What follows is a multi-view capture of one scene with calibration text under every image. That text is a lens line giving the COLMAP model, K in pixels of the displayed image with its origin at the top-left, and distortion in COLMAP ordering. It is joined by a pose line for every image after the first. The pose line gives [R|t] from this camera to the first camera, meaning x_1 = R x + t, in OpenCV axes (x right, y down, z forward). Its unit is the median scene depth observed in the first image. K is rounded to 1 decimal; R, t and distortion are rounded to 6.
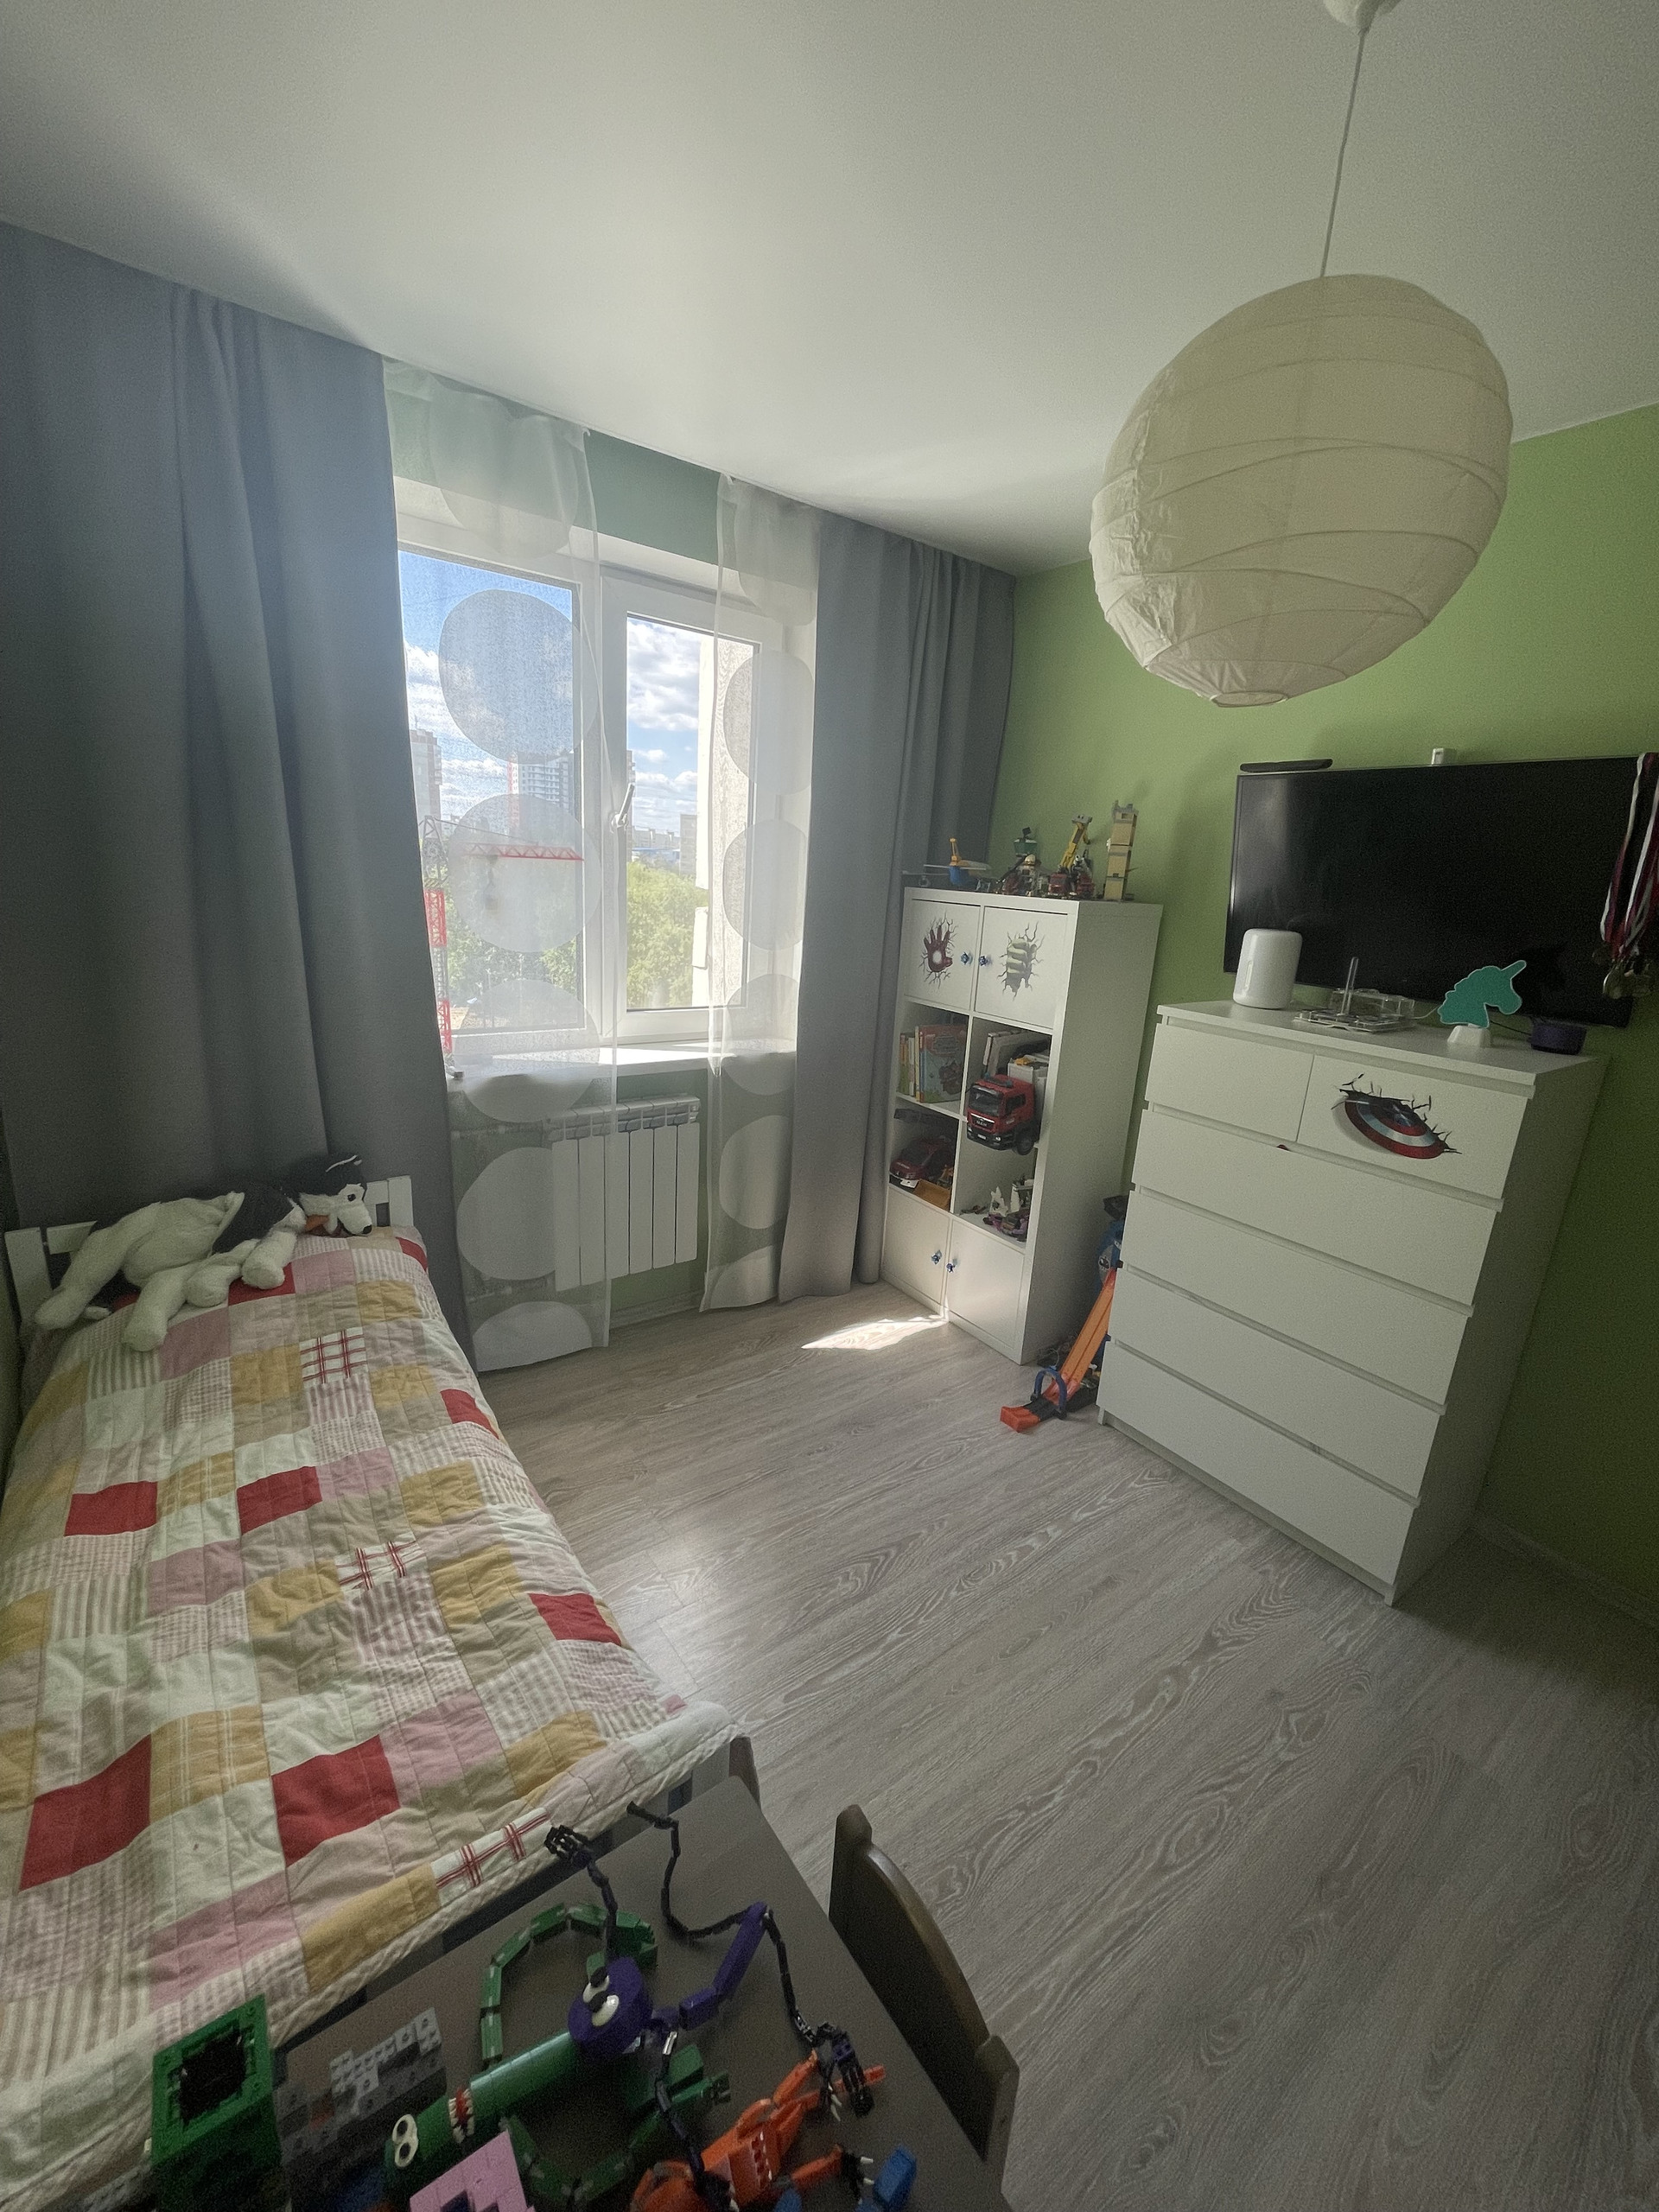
lens RADIAL K [[898.3, 0, 834.4], [0, 898.3, 1107.7], [0, 0, 1]] dist [-0.000832, 0.000557]
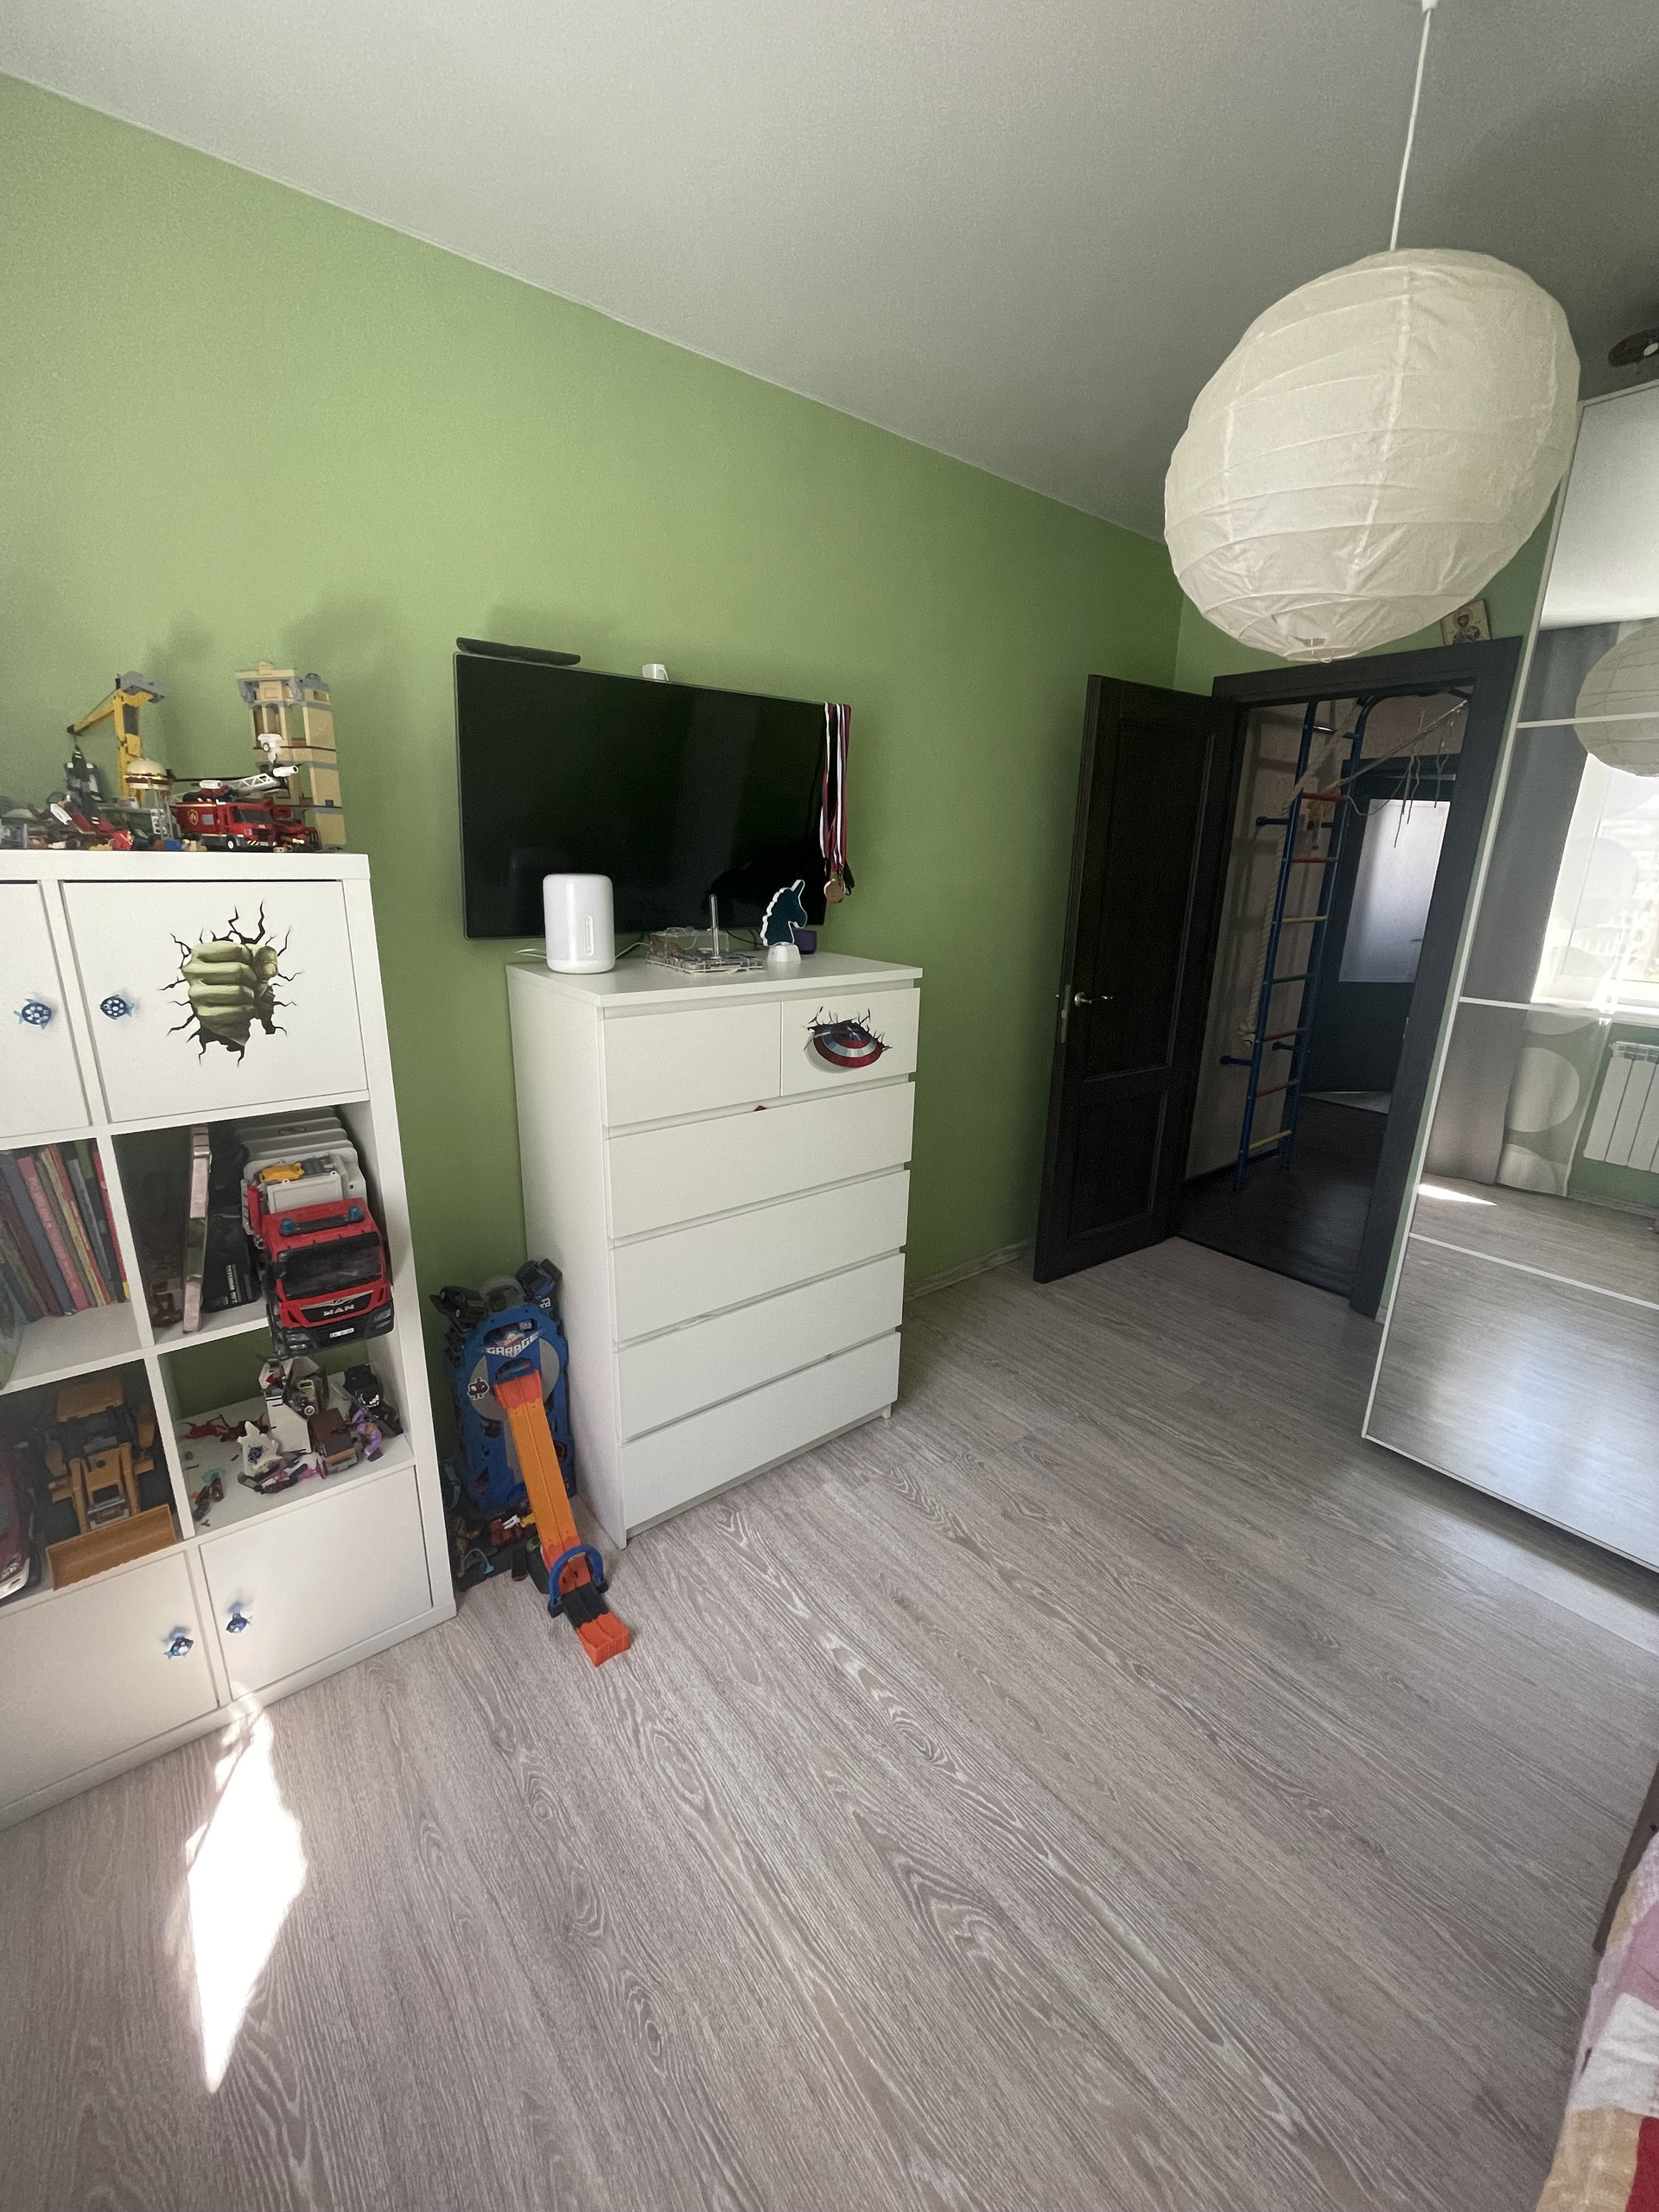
lens RADIAL K [[898.3, 0, 834.4], [0, 898.3, 1107.7], [0, 0, 1]] dist [-0.000832, 0.000557]
pose [[-0.035996, -0.336170, 0.941113, -0.352606], [0.236890, 0.912013, 0.334836, -0.234674], [-0.970869, 0.234993, 0.046807, 0.839266]]
